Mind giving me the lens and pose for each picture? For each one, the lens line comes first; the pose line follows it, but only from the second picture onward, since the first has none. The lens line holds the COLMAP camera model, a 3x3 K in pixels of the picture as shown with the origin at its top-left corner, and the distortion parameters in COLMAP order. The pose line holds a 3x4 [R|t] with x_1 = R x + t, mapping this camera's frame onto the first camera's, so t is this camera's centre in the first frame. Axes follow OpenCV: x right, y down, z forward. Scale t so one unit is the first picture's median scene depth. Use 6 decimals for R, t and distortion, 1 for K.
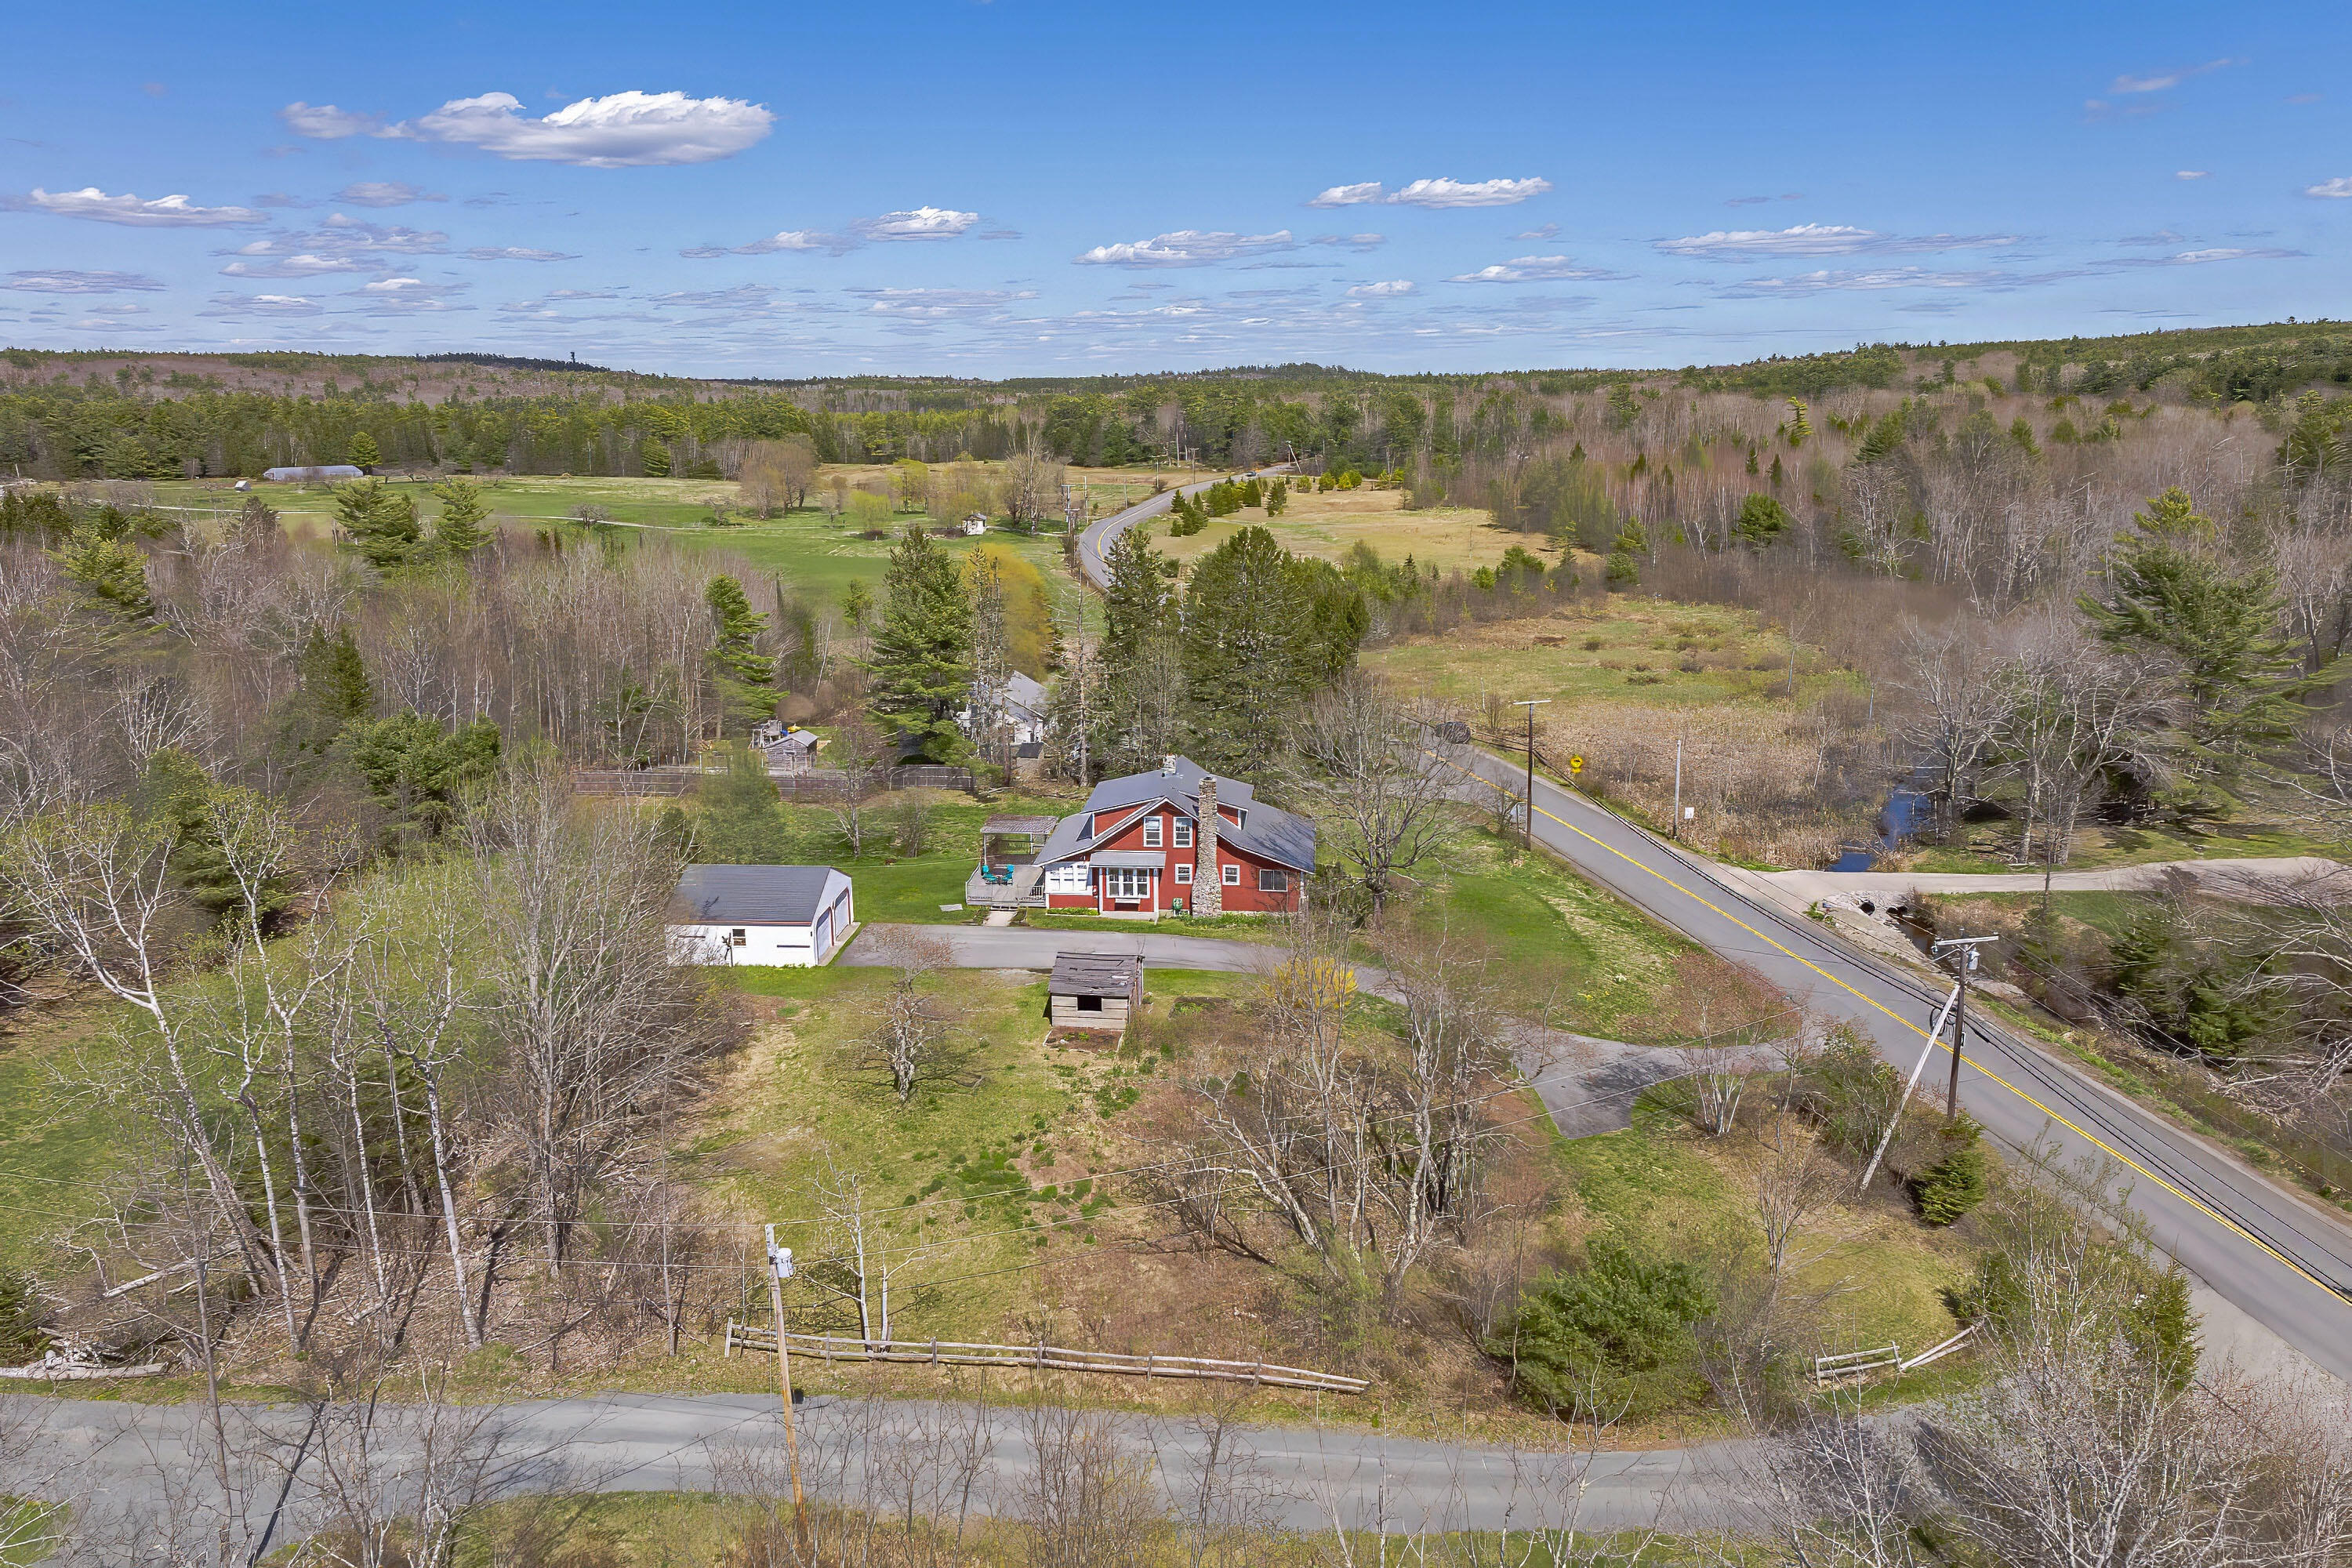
lens RADIAL K [[1642.3, 0, 1176.0], [0, 1642.3, 784.0], [0, 0, 1]] dist [-0.012568, 0.000343]
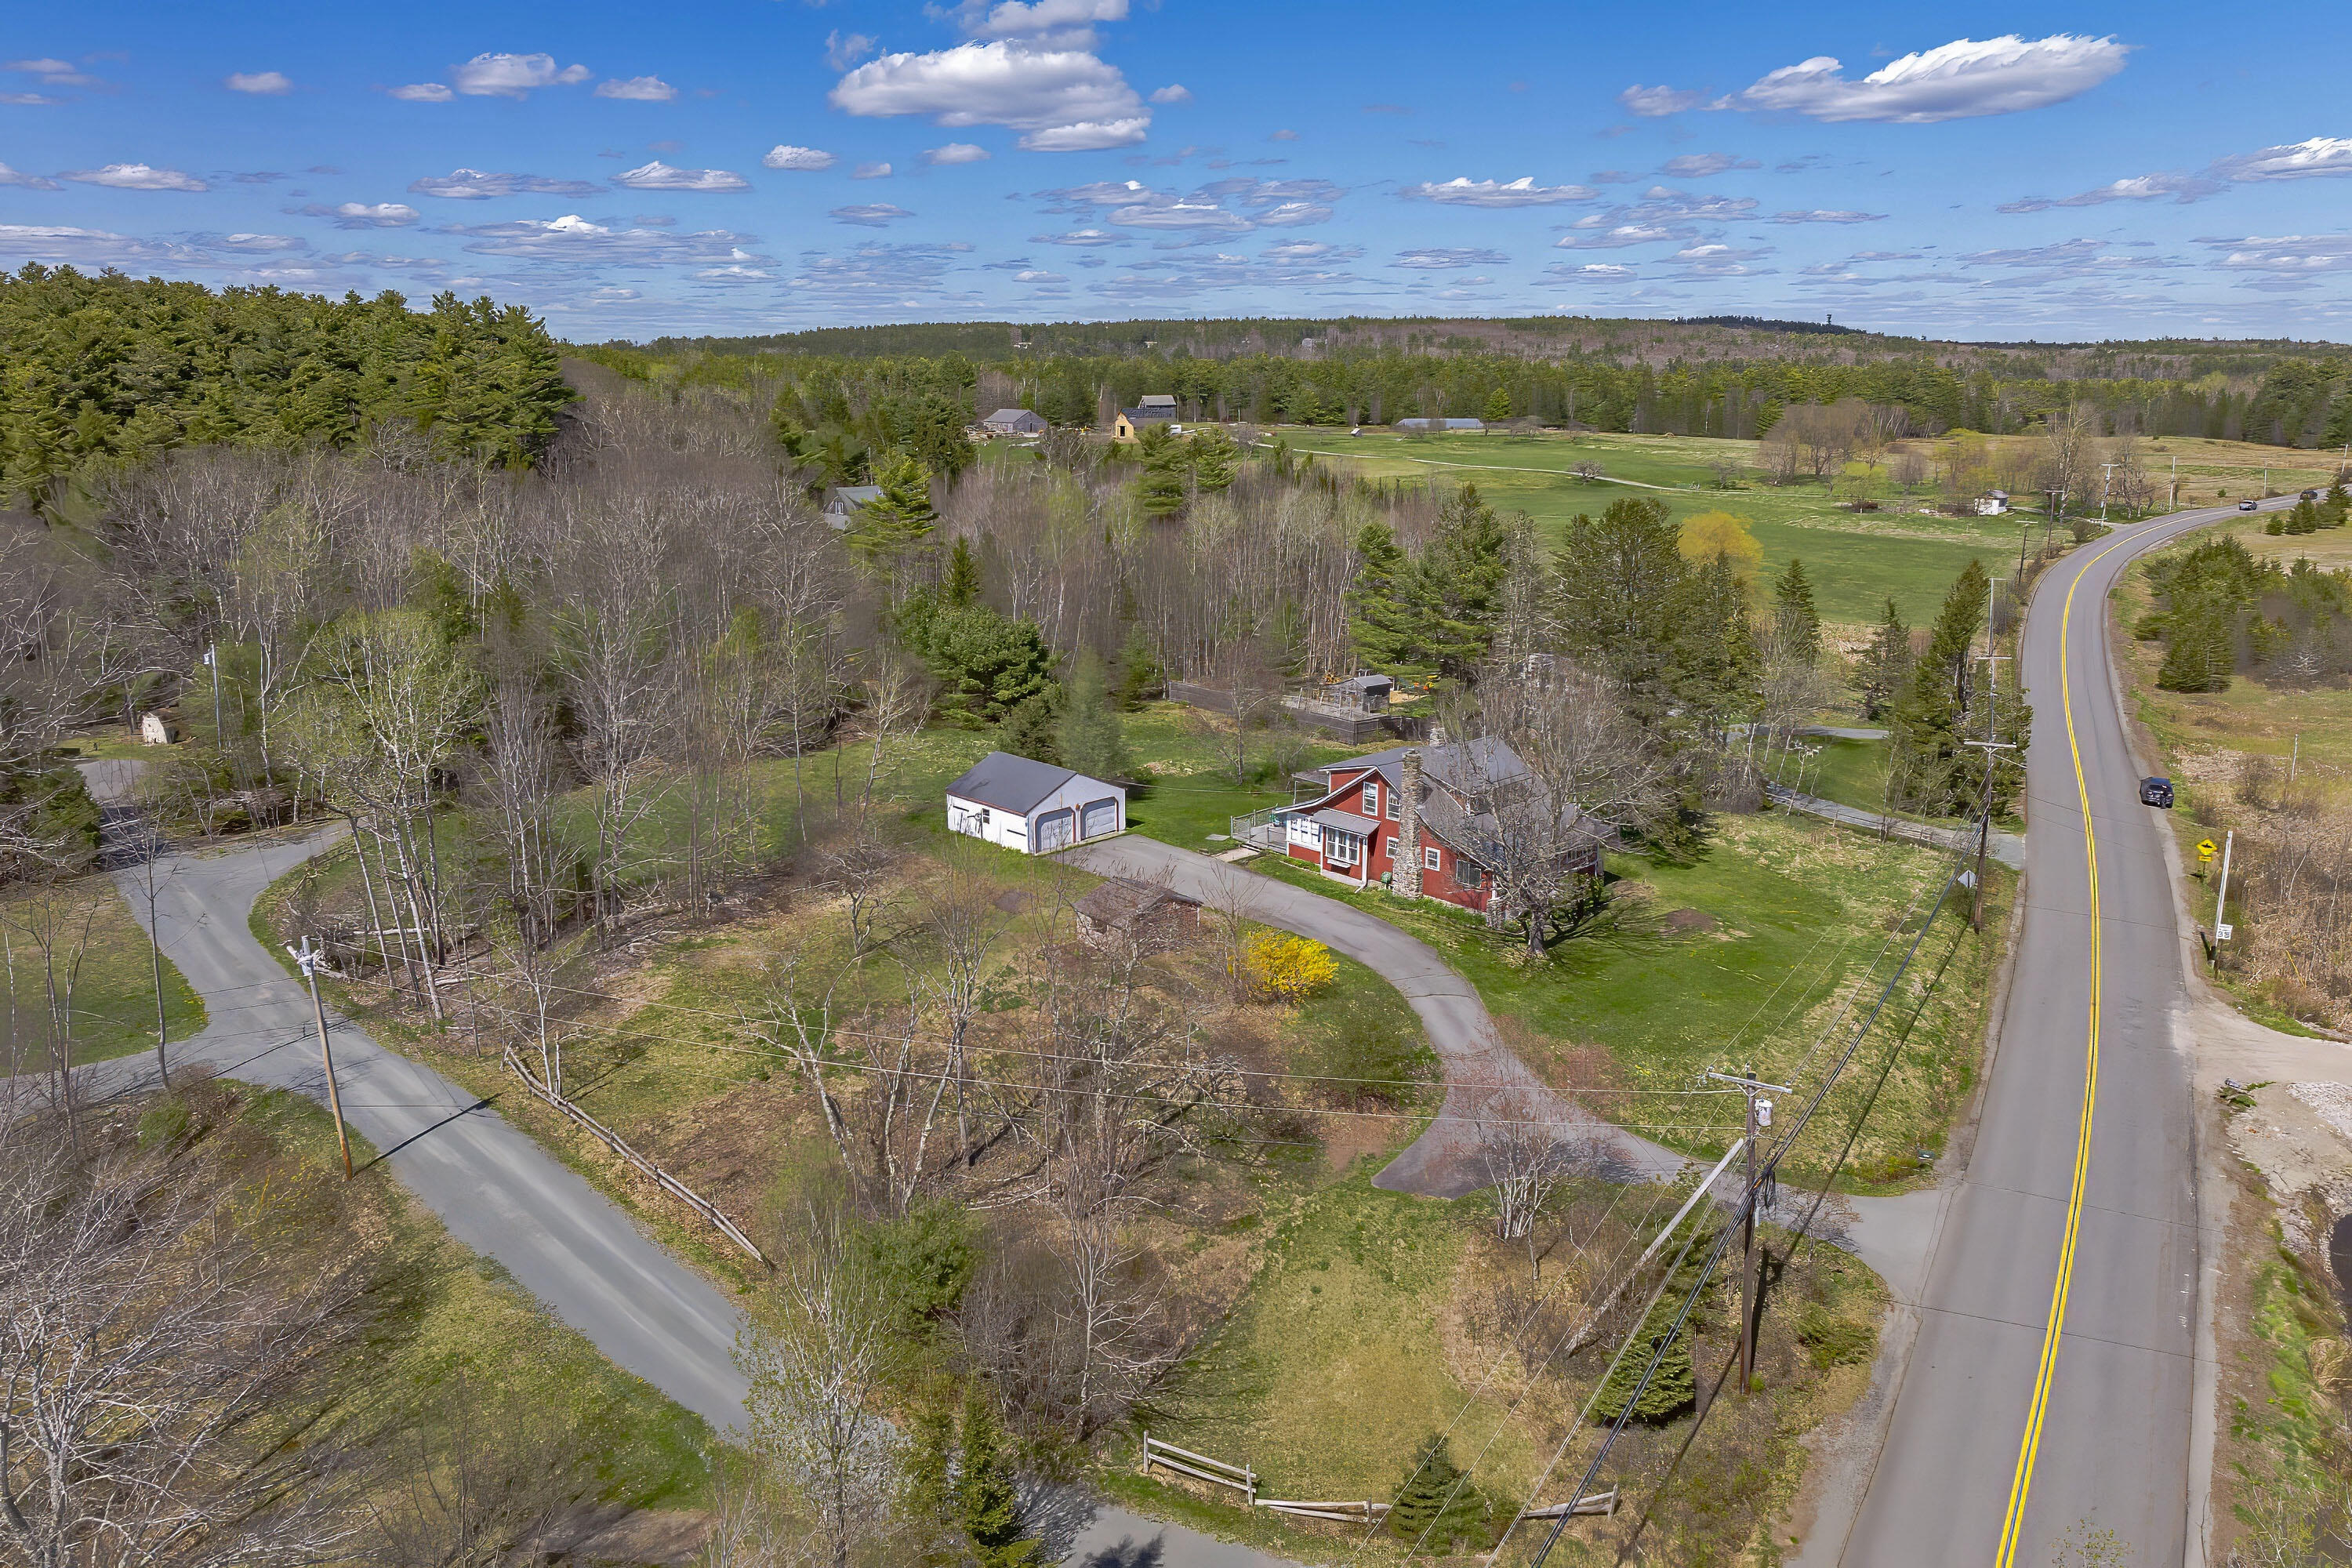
lens RADIAL K [[1653.8, 0, 1175.0], [0, 1653.8, 734.5], [0, 0, 1]] dist [-0.012513, -0.001767]
pose [[0.744421, 0.151959, -0.650189, 0.346538], [-0.157551, 0.986238, 0.050114, -0.025697], [0.648856, 0.065132, 0.758118, 0.116039]]
